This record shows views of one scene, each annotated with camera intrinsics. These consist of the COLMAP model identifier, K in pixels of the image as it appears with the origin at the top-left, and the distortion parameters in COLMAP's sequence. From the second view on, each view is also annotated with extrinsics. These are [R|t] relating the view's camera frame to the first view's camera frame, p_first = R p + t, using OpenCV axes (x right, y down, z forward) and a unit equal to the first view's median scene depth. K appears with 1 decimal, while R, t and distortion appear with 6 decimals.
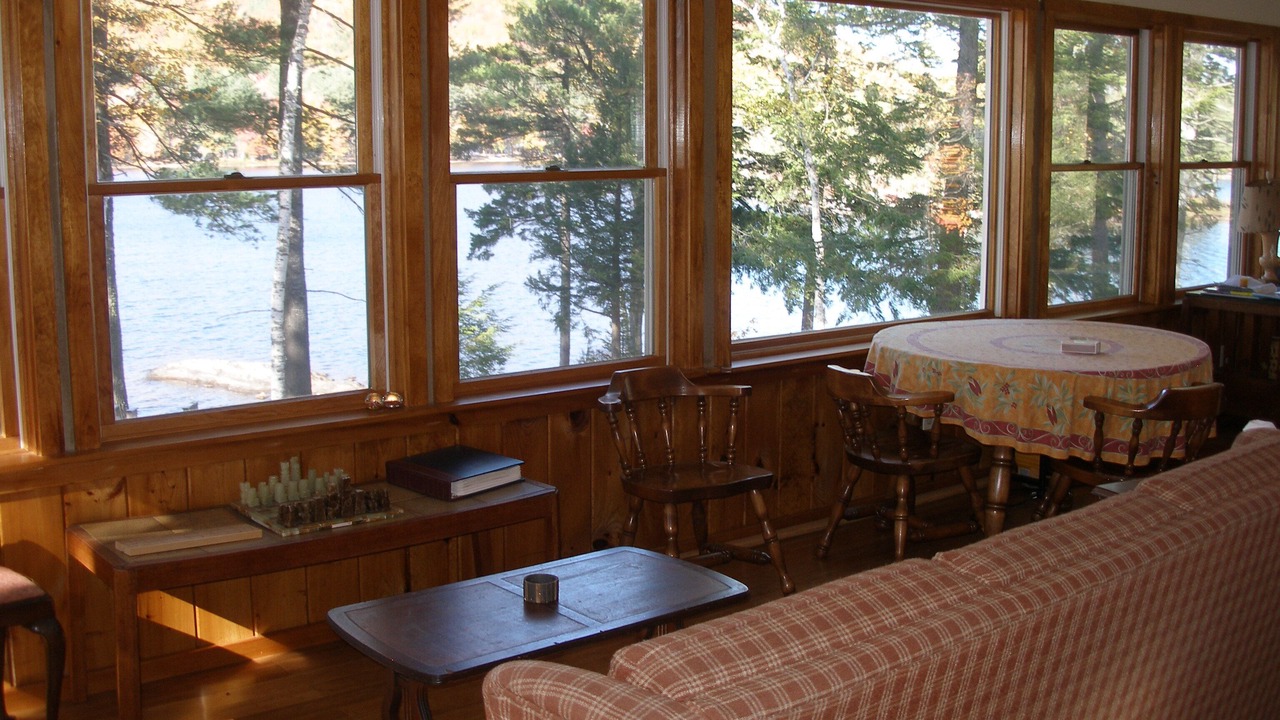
lens RADIAL K [[1419.7, 0, 642.4], [0, 1419.7, 388.5], [0, 0, 1]] dist [-0.178094, 0.224575]
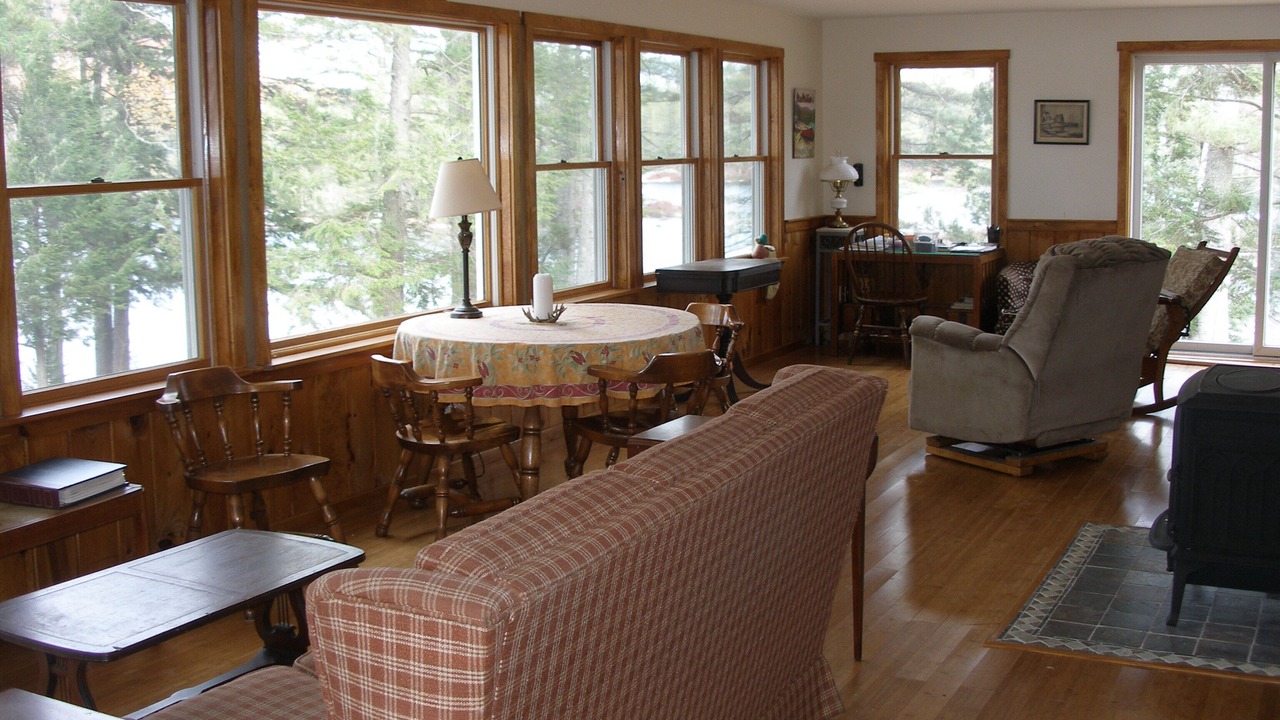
lens RADIAL K [[1401.0, 0, 640.8], [0, 1401.0, 324.8], [0, 0, 1]] dist [0.000234, -1.080524]
pose [[0.923667, -0.058588, 0.378690, -0.079951], [0.076998, 0.996463, -0.033643, 0.011873], [-0.375380, 0.060233, 0.924912, -0.060435]]
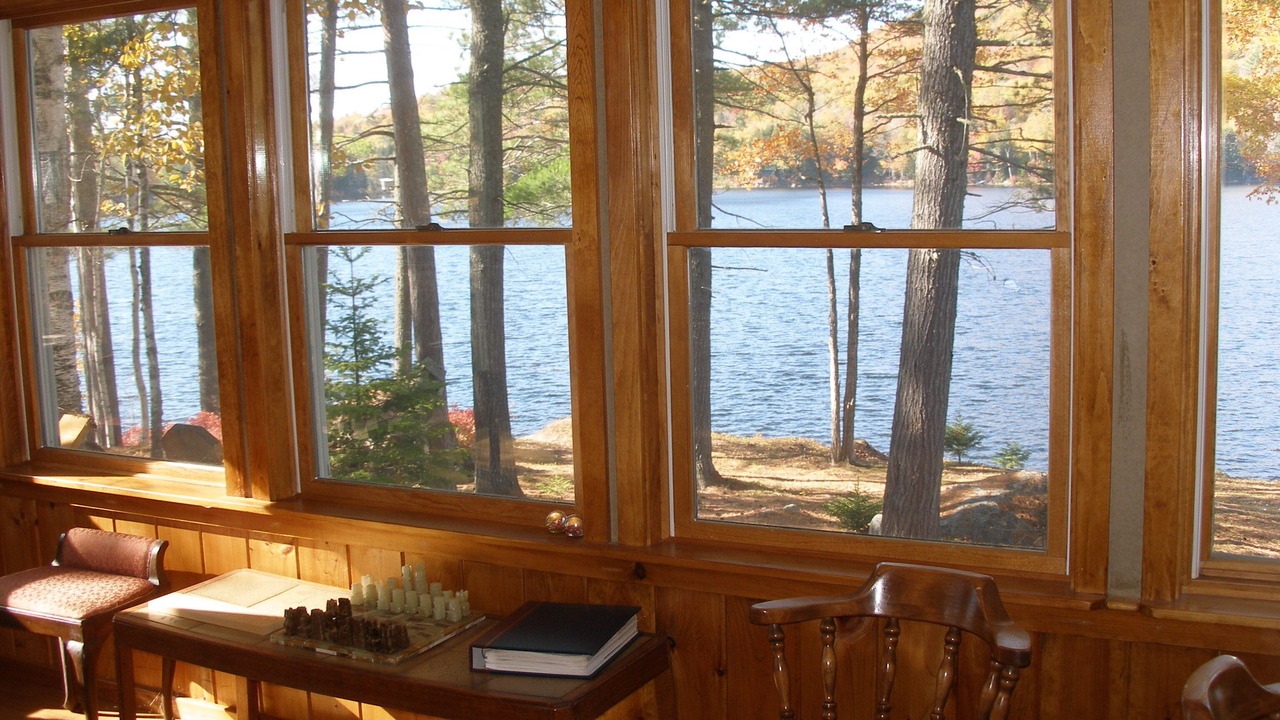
lens RADIAL K [[1419.7, 0, 642.4], [0, 1419.7, 388.5], [0, 0, 1]] dist [-0.178094, 0.224575]
pose [[0.411781, 0.113025, -0.904246, 0.417710], [-0.142875, 0.988014, 0.058433, -0.092325], [0.900013, 0.105133, 0.422994, 0.569131]]
